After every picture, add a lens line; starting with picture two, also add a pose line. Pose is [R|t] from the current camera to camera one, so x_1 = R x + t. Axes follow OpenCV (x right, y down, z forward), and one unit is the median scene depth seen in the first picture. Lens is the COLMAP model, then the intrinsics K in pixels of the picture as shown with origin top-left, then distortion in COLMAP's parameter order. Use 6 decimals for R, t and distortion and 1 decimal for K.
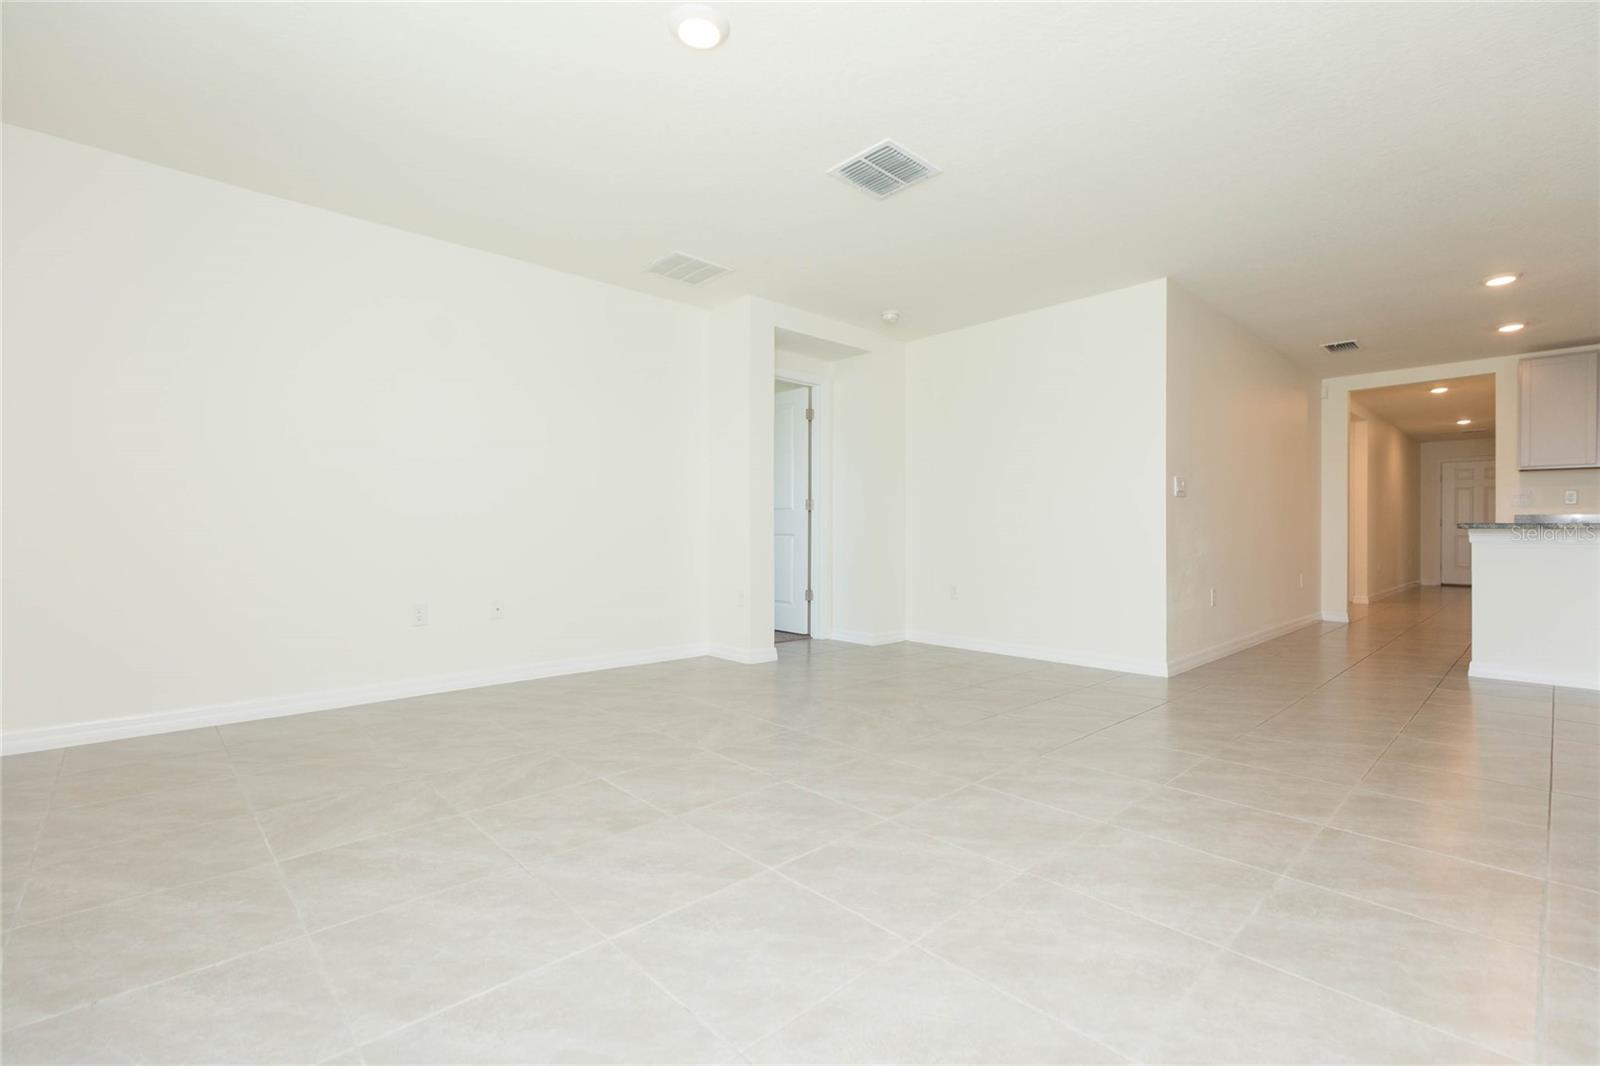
lens RADIAL K [[720.6, 0, 813.8], [0, 720.6, 530.6], [0, 0, 1]] dist [0.001662, 0.000073]
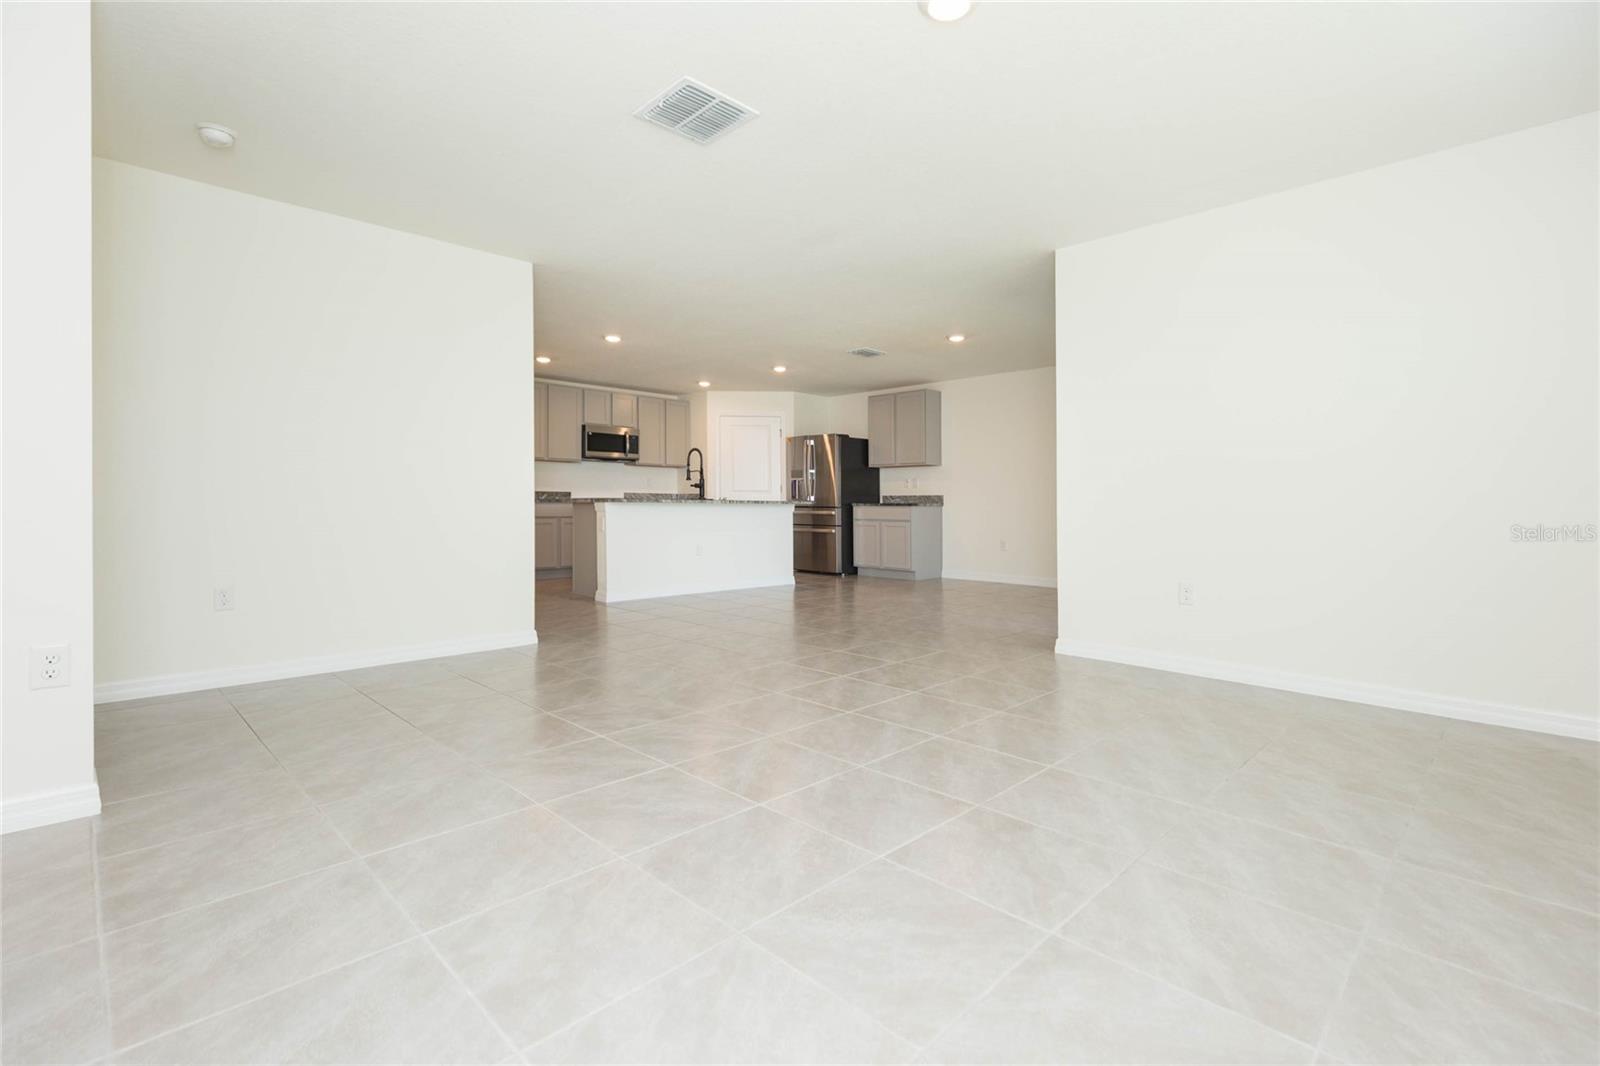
lens RADIAL K [[732.9, 0, 803.7], [0, 732.9, 508.5], [0, 0, 1]] dist [0.001806, 0.000197]
pose [[-0.027449, -0.011732, 0.999554, -1.045081], [-0.005827, 0.999916, 0.011577, -0.014896], [-0.999606, -0.005507, -0.027515, 1.120972]]
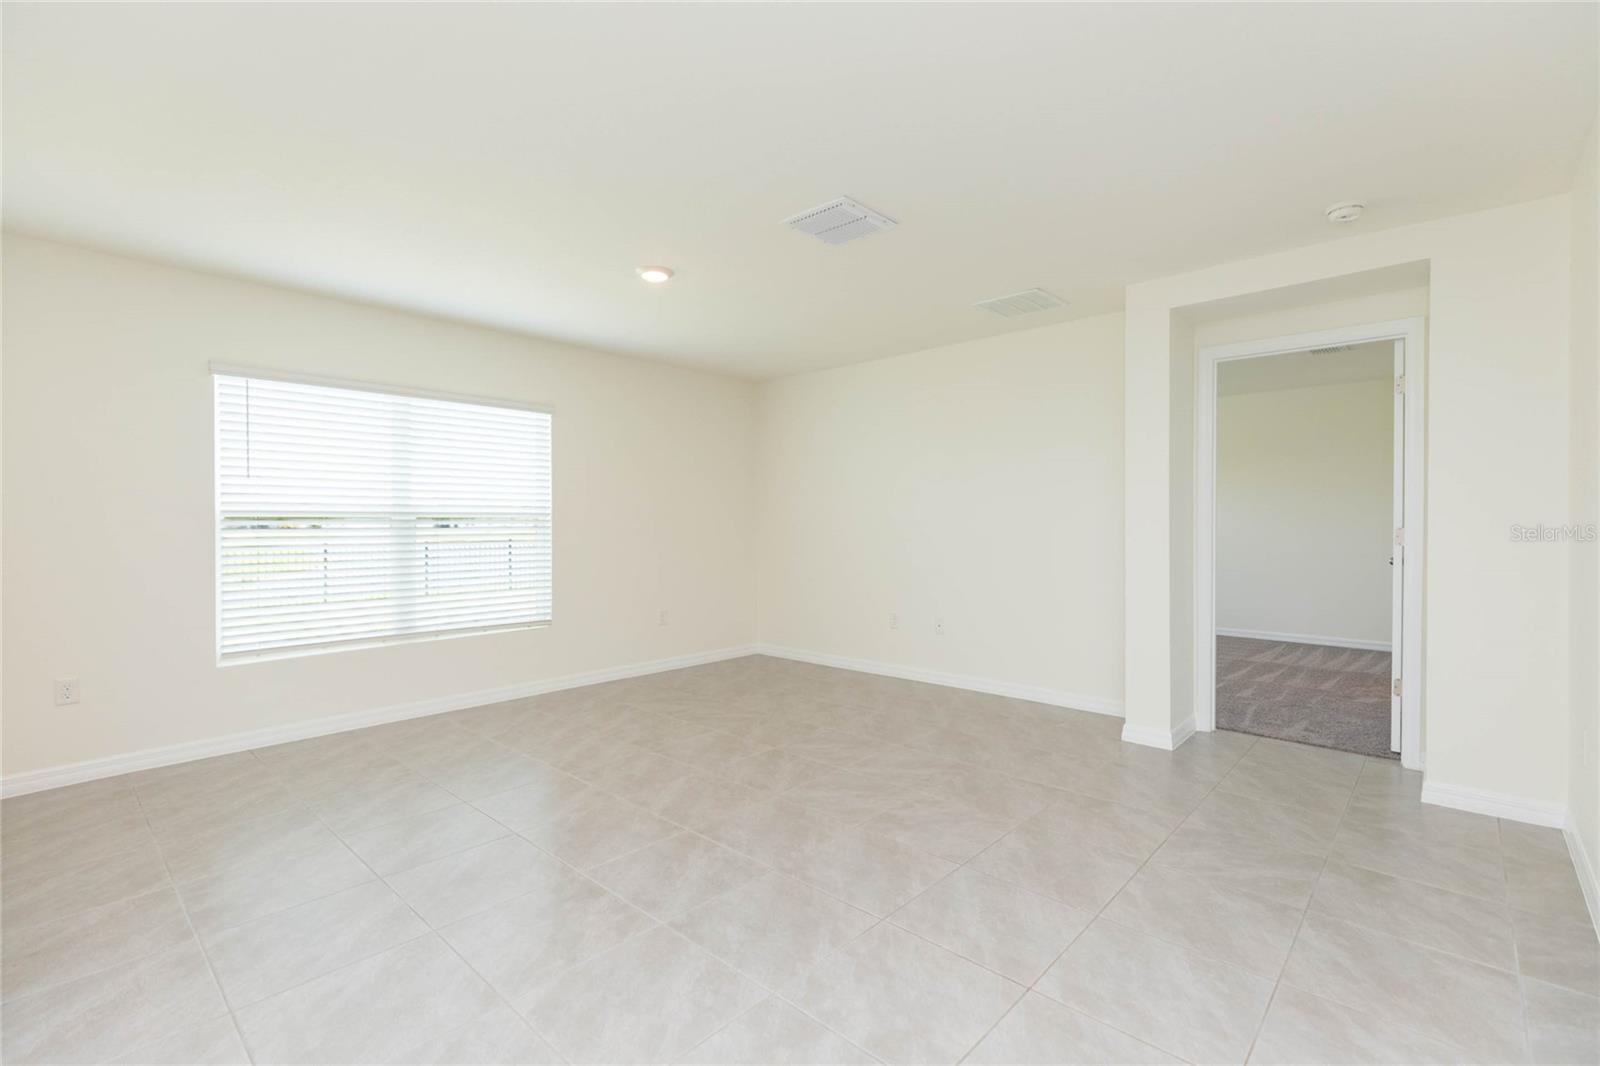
lens RADIAL K [[723.0, 0, 800.0], [0, 723.0, 533.0], [0, 0, 1]] dist [0.002117, 0.000098]
pose [[0.059285, 0.017971, -0.998079, 1.353680], [0.005350, 0.999818, 0.018320, -0.131083], [0.998227, -0.006426, 0.059178, 1.115306]]
